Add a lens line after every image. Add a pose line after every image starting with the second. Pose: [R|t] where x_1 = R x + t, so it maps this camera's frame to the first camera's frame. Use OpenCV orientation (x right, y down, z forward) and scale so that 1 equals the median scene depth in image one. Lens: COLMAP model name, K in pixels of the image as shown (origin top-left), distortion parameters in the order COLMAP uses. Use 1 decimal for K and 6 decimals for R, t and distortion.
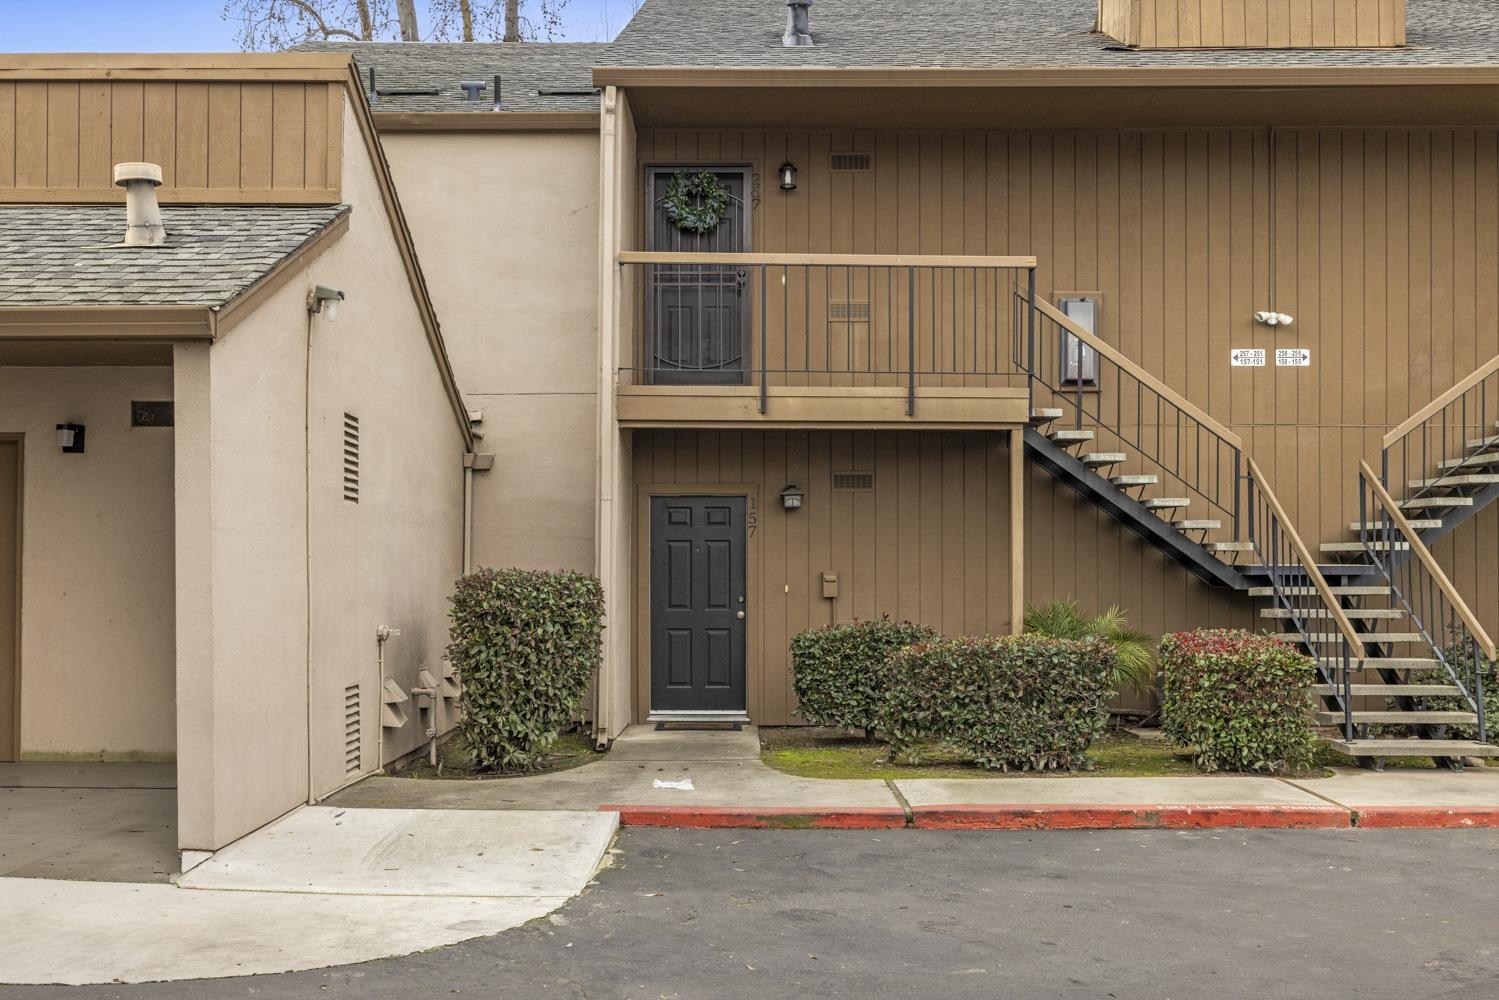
lens RADIAL K [[1420.3, 0, 750.7], [0, 1420.3, 569.1], [0, 0, 1]] dist [0.000271, 0.012008]
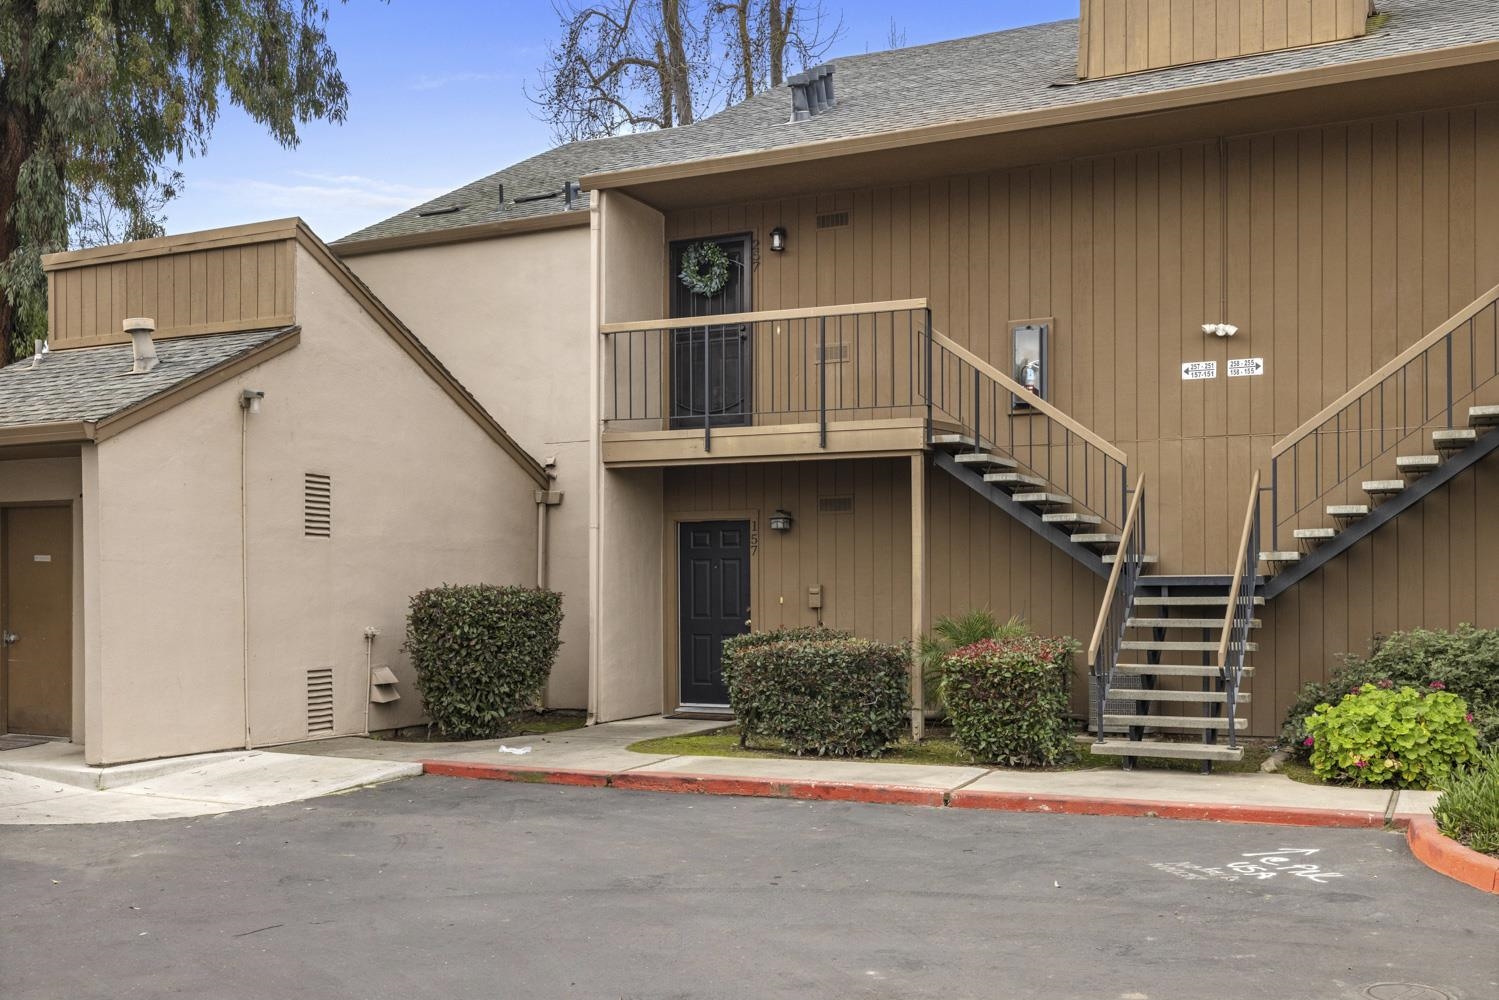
lens RADIAL K [[1473.4, 0, 745.1], [0, 1473.4, 607.2], [0, 0, 1]] dist [0.001902, -0.003490]
pose [[0.902455, 0.000508, -0.430785, 0.557075], [0.006336, 0.999875, 0.014452, 0.002340], [0.430738, -0.015772, 0.902339, -0.094683]]
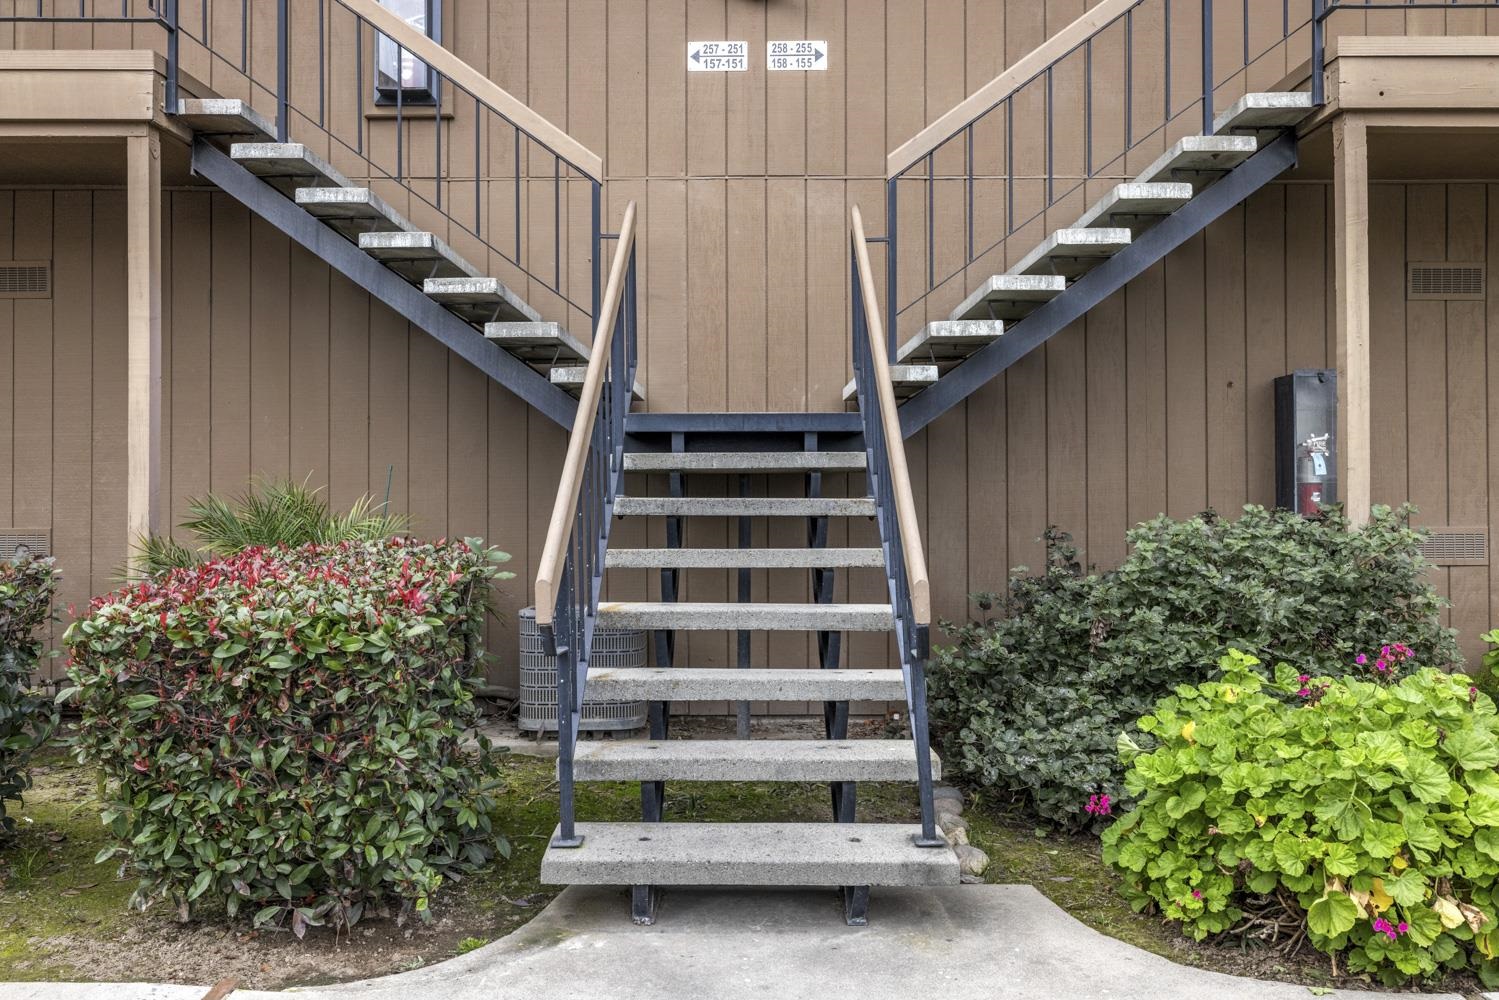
lens RADIAL K [[1174.5, 0, 746.6], [0, 1174.5, 498.6], [0, 0, 1]] dist [-0.001061, 0.000734]
pose [[0.999949, -0.000917, -0.010029, 0.399598], [0.000907, 0.999999, -0.001079, 0.027861], [0.010030, 0.001070, 0.999949, 0.588093]]
